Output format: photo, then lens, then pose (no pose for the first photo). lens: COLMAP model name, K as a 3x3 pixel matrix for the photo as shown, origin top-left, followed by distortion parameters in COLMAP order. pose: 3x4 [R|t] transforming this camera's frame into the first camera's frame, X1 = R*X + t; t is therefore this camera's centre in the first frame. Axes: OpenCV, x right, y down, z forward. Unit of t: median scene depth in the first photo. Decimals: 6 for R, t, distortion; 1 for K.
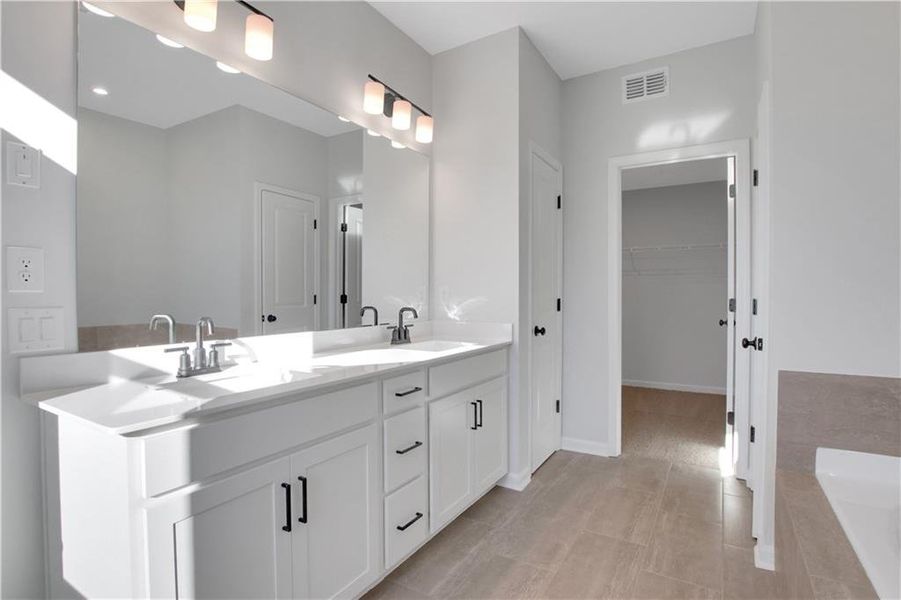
lens RADIAL K [[448.6, 0, 453.9], [0, 448.6, 303.2], [0, 0, 1]] dist [-0.030808, 0.000196]
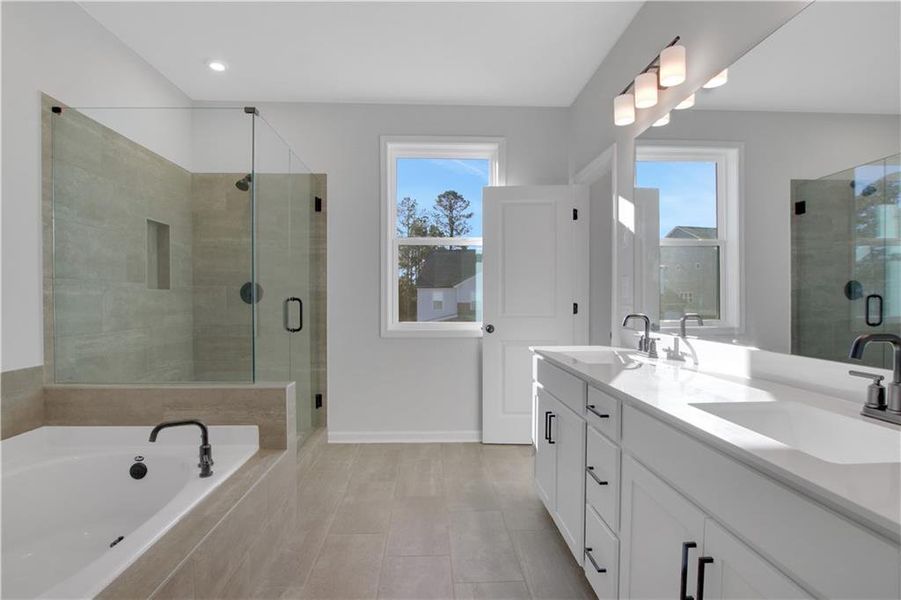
lens RADIAL K [[454.8, 0, 450.6], [0, 454.8, 312.7], [0, 0, 1]] dist [-0.032479, 0.000196]
pose [[-0.839359, 0.017338, -0.543301, 0.400144], [-0.012458, 0.998615, 0.051114, -0.022484], [0.543435, 0.049672, -0.837980, 1.045872]]
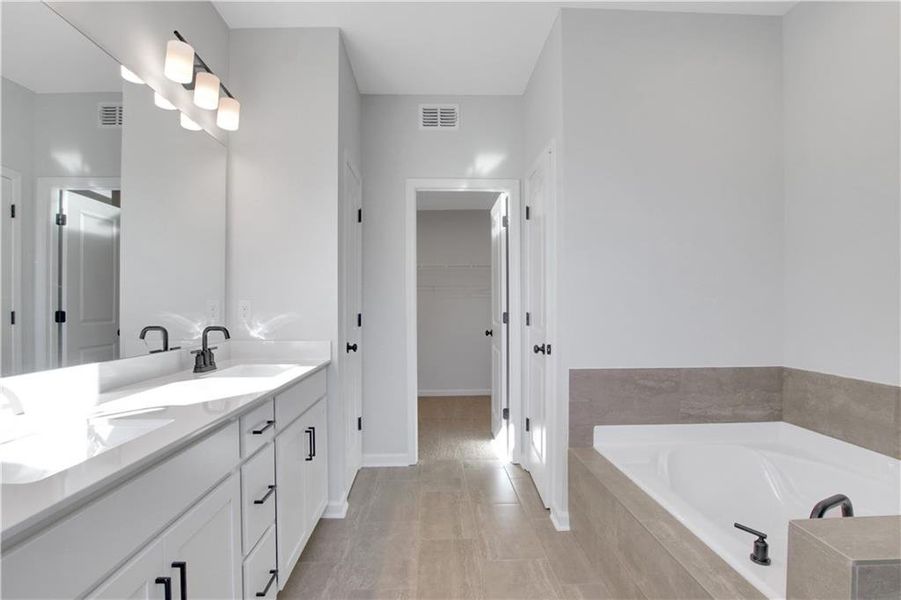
lens RADIAL K [[454.8, 0, 450.6], [0, 454.8, 312.7], [0, 0, 1]] dist [-0.032479, 0.000196]
pose [[0.837428, -0.007352, 0.546499, -0.177395], [0.013804, 0.999875, -0.007703, -0.002667], [-0.546374, 0.013995, 0.837424, 0.070151]]
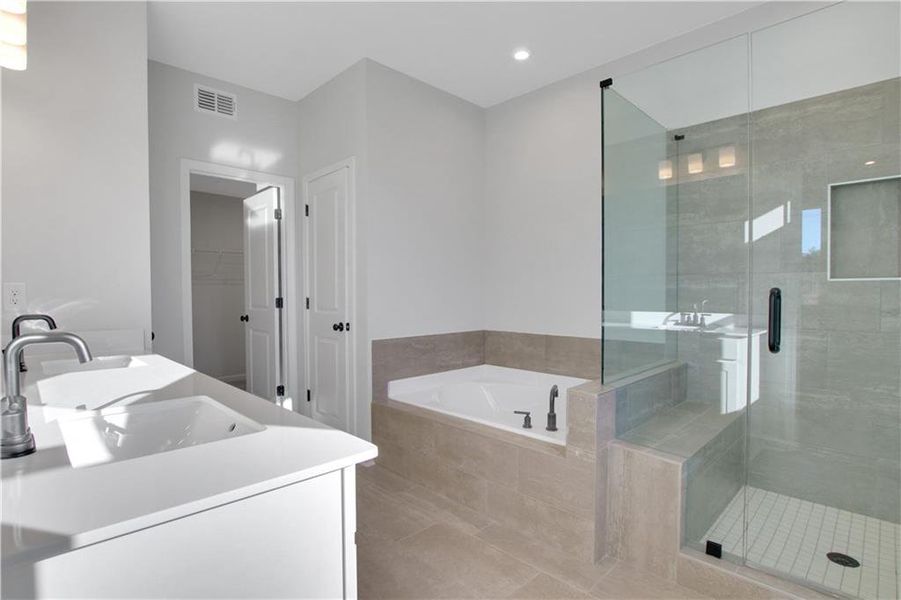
lens RADIAL K [[434.1, 0, 452.2], [0, 434.1, 305.3], [0, 0, 1]] dist [-0.020046, 0.000059]
pose [[0.257522, -0.025406, 0.965939, -0.512463], [0.027442, 0.999443, 0.018971, 0.000741], [-0.965883, 0.021621, 0.258075, 0.208695]]
